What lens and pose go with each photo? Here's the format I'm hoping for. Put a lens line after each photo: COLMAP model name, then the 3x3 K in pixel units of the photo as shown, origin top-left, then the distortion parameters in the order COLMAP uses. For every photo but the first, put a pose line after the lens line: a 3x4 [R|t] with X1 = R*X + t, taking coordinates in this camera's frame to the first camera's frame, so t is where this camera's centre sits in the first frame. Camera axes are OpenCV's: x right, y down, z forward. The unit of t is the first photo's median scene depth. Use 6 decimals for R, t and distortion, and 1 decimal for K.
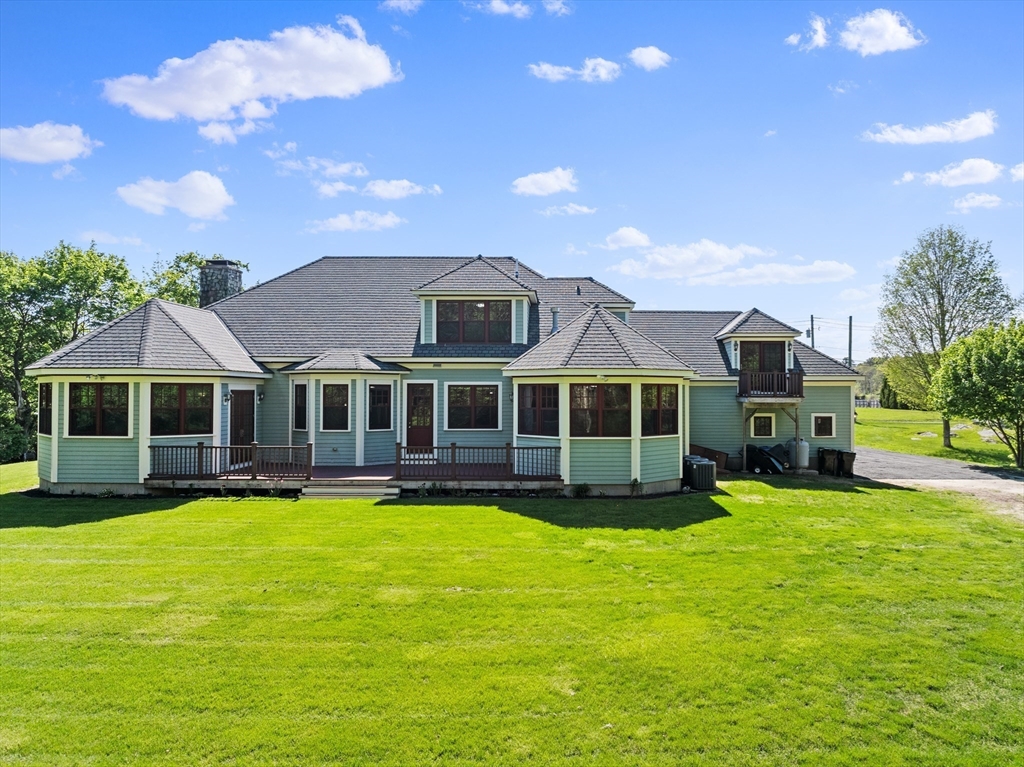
lens RADIAL K [[723.9, 0, 514.1], [0, 723.9, 388.4], [0, 0, 1]] dist [0.003751, -0.000078]
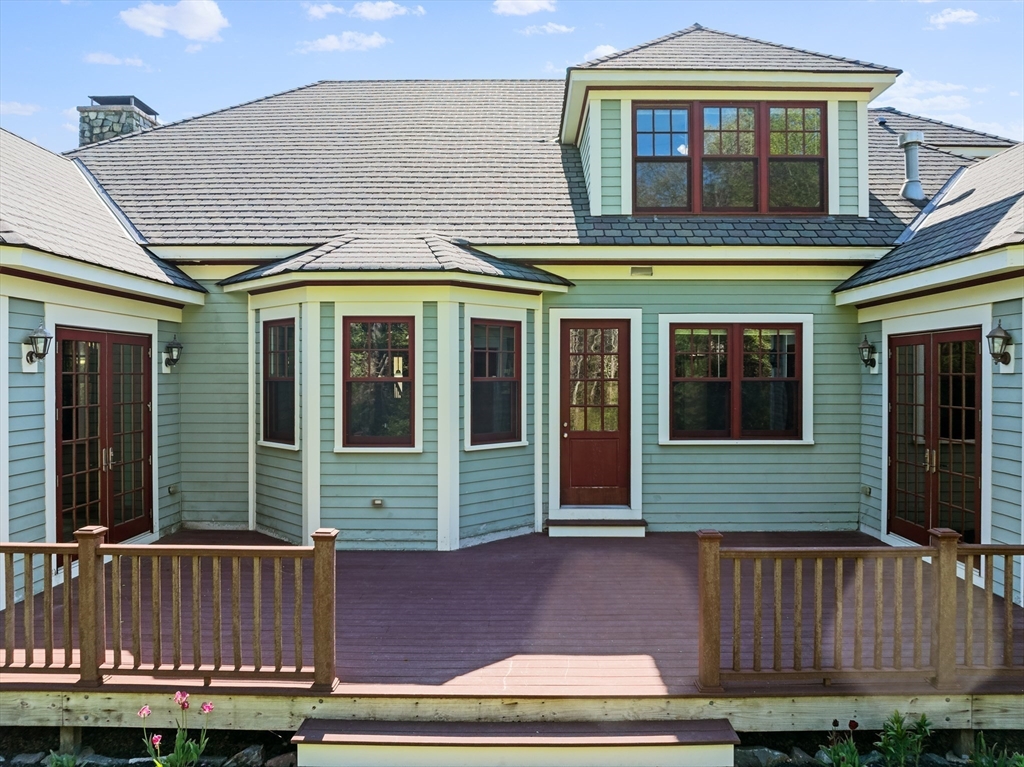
lens RADIAL K [[865.8, 0, 510.3], [0, 865.8, 382.7], [0, 0, 1]] dist [-0.044484, 0.004769]
pose [[0.999857, -0.000651, -0.016919, -0.126916], [0.001015, 0.999767, 0.021540, 0.012620], [0.016901, -0.021554, 0.999625, 0.422014]]
